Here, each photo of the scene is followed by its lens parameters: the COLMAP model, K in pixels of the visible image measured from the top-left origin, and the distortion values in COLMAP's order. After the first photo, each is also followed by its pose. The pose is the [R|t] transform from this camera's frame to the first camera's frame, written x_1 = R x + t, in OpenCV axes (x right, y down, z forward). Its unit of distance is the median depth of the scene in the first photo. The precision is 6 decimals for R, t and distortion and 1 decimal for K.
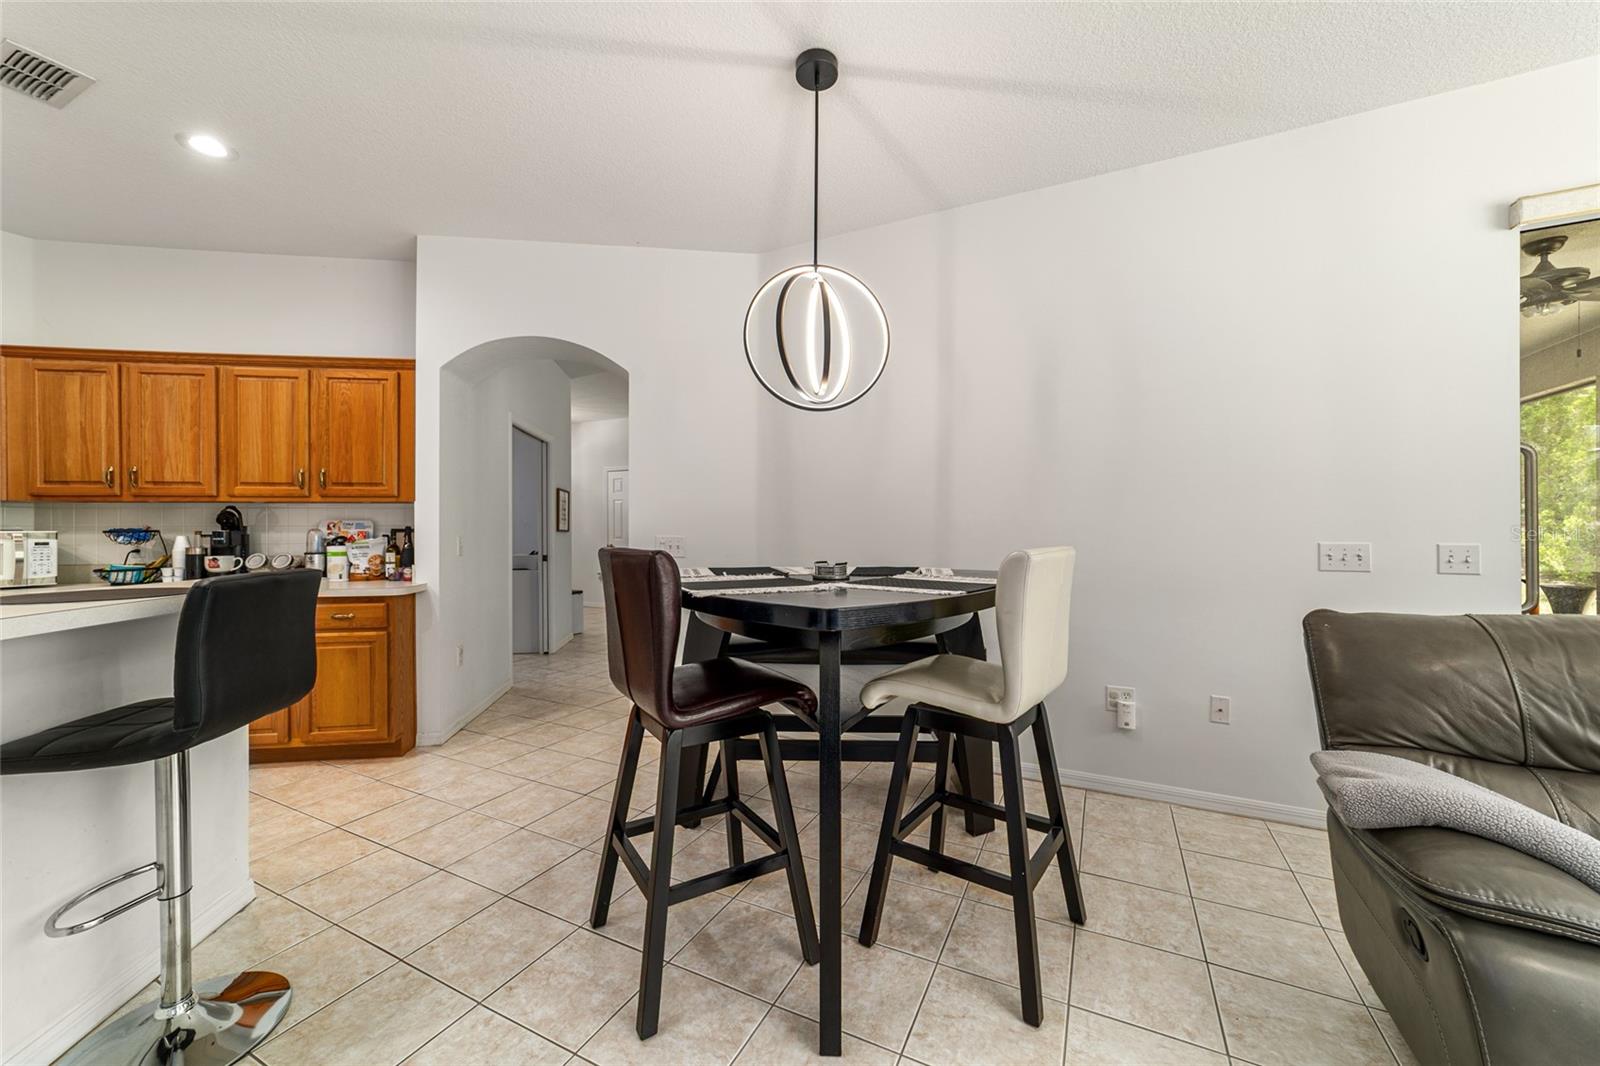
lens RADIAL K [[617.3, 0, 799.1], [0, 617.3, 535.6], [0, 0, 1]] dist [-0.020511, 0.007887]
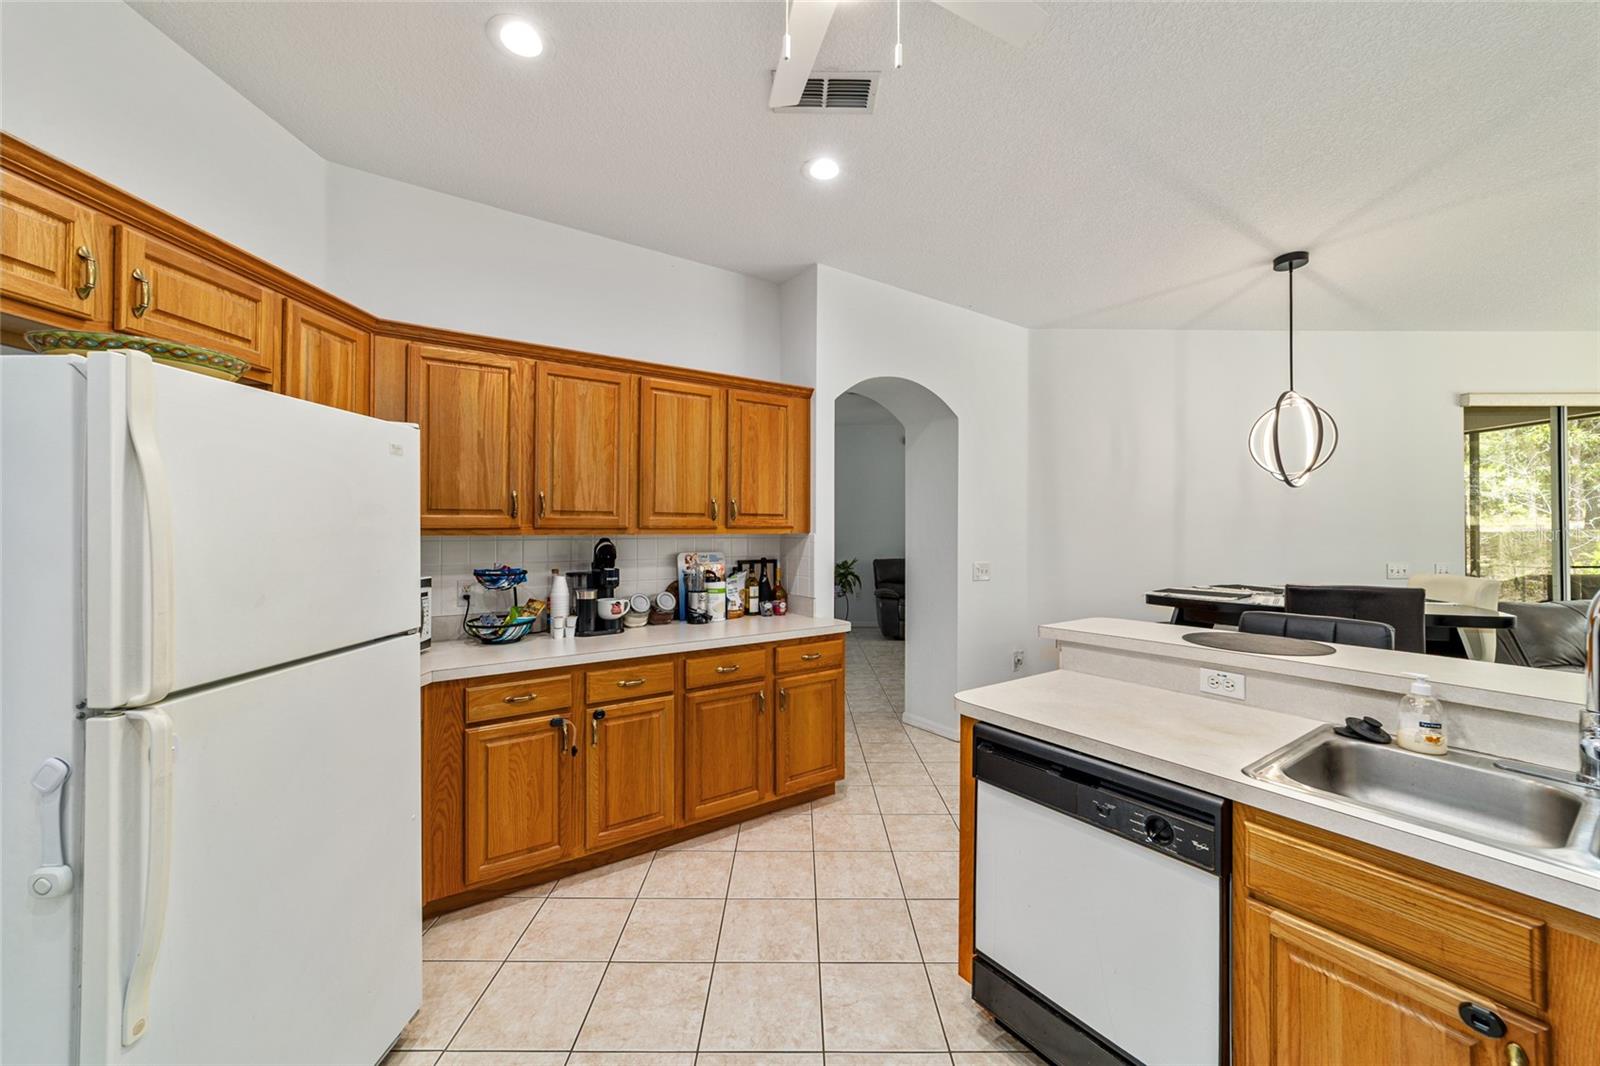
lens RADIAL K [[617.3, 0, 799.1], [0, 617.3, 535.6], [0, 0, 1]] dist [-0.020511, 0.007887]
pose [[0.895685, -0.006583, 0.444639, -1.121827], [0.016748, 0.999680, -0.018937, -0.034005], [-0.444373, 0.024408, 0.895509, 0.131507]]
